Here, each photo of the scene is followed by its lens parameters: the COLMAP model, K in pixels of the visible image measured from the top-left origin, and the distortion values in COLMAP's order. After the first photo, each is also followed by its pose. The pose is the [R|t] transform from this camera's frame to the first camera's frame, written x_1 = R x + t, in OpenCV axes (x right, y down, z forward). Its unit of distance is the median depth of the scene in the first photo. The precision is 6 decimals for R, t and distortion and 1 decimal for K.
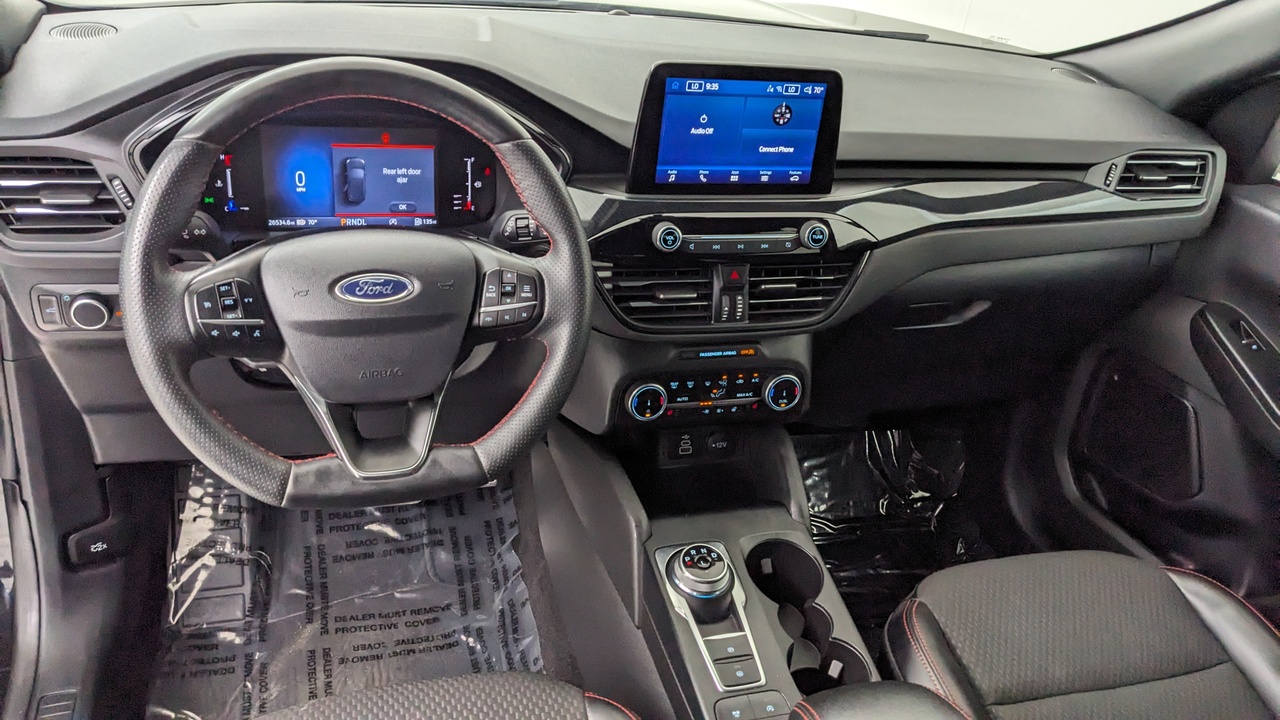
lens RADIAL K [[977.4, 0, 640.0], [0, 977.4, 360.0], [0, 0, 1]] dist [0.049360, -0.113526]
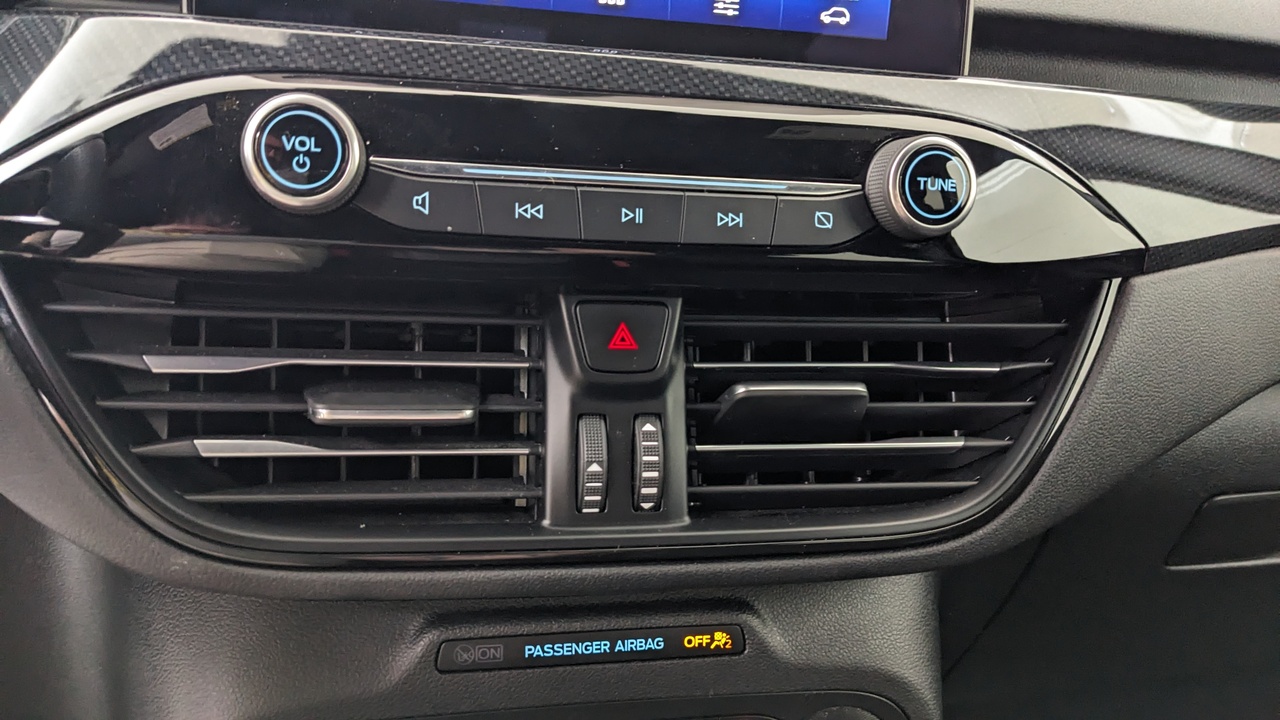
lens RADIAL K [[977.4, 0, 640.0], [0, 977.4, 360.0], [0, 0, 1]] dist [0.049360, -0.113526]
pose [[0.996025, -0.020603, -0.086662, 0.116732], [-0.003732, 0.962378, -0.271687, -0.009137], [0.088999, 0.270931, 0.958476, 0.705651]]
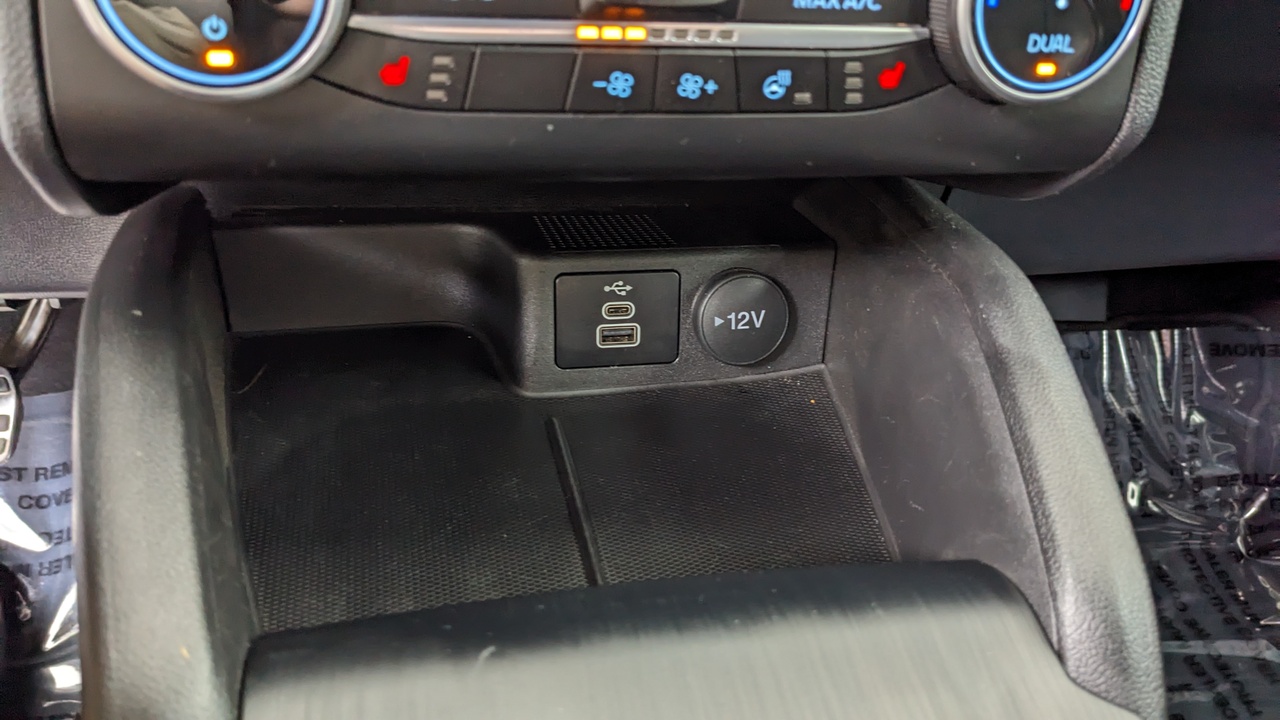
lens RADIAL K [[977.4, 0, 640.0], [0, 977.4, 360.0], [0, 0, 1]] dist [0.049360, -0.113526]
pose [[0.995606, 0.023289, -0.090698, 0.090147], [-0.016873, 0.997342, 0.070875, 0.090871], [0.092107, -0.069034, 0.993353, 0.824769]]
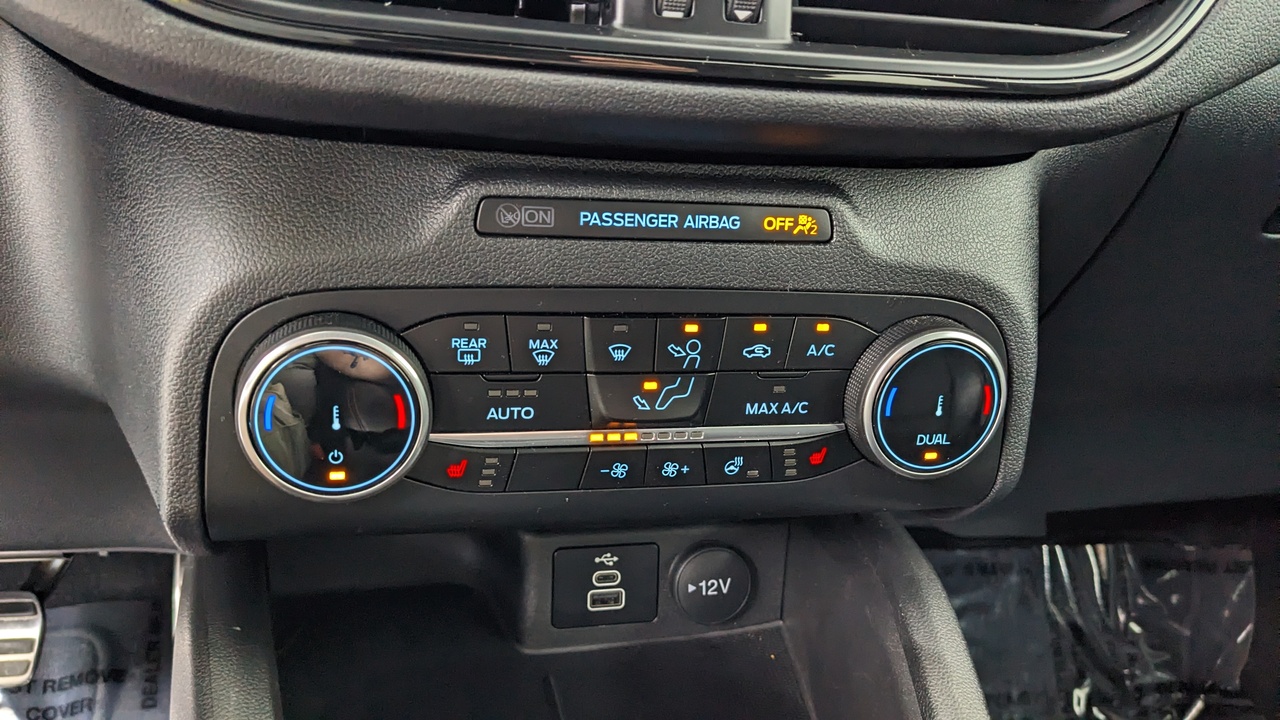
lens RADIAL K [[979.2, 0, 644.1], [0, 979.2, 378.1], [0, 0, 1]] dist [0.049347, -0.109149]
pose [[0.997871, 0.020330, -0.061976, 0.089967], [-0.024987, 0.996846, -0.075320, 0.048197], [0.060249, 0.076708, 0.995232, 0.760952]]
